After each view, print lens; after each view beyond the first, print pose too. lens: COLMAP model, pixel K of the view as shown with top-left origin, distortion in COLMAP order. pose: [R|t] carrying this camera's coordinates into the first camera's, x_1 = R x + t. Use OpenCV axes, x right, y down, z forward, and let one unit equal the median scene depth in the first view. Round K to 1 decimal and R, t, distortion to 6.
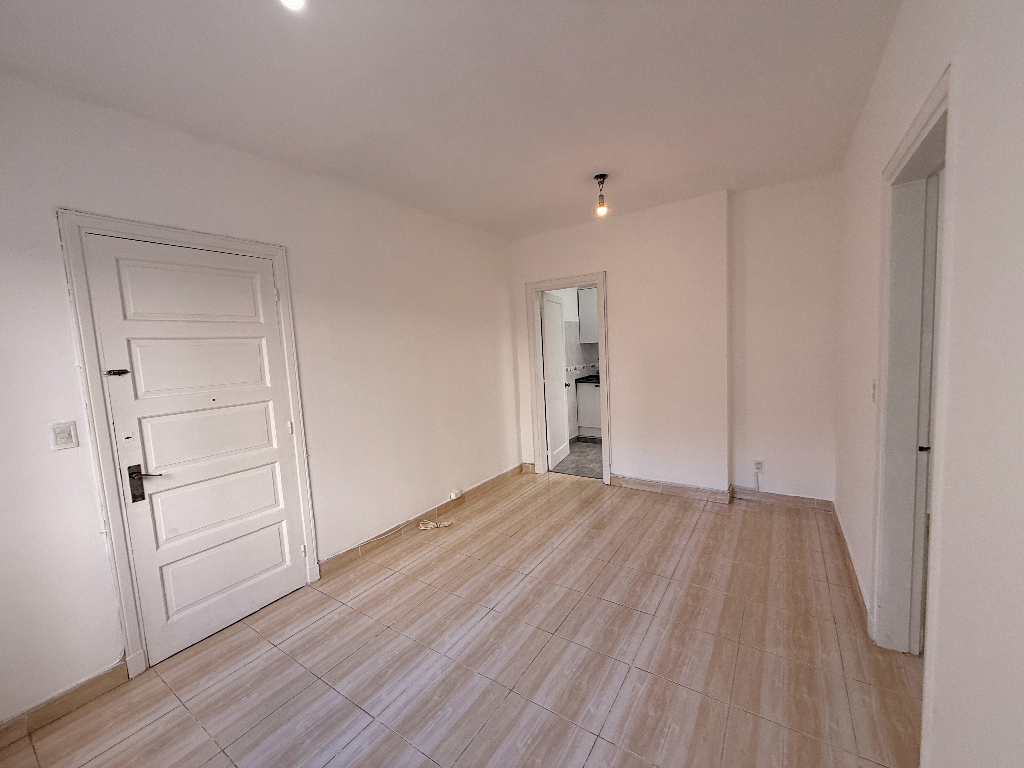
lens RADIAL K [[402.2, 0, 512.0], [0, 402.2, 384.0], [0, 0, 1]] dist [-0.002087, -0.000250]
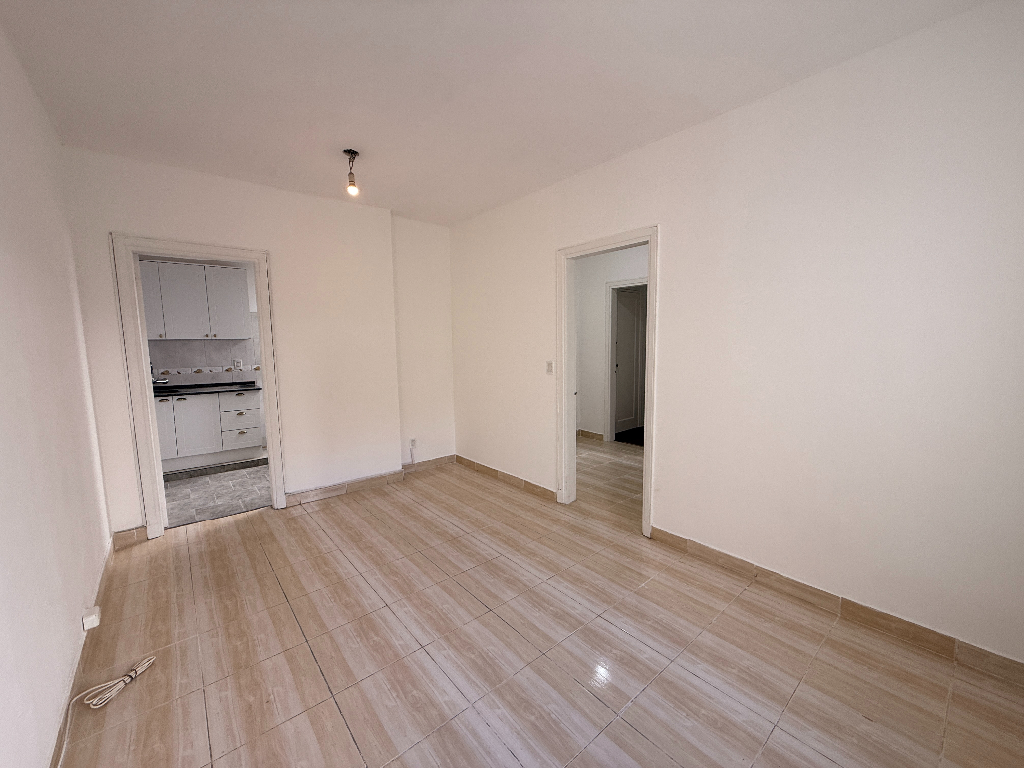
lens RADIAL K [[407.4, 0, 509.0], [0, 407.4, 380.7], [0, 0, 1]] dist [-0.001591, -0.000214]
pose [[0.281106, -0.047026, 0.958524, -0.590739], [0.080510, 0.996433, 0.025274, 0.007551], [-0.956294, 0.070066, 0.283889, 0.423528]]
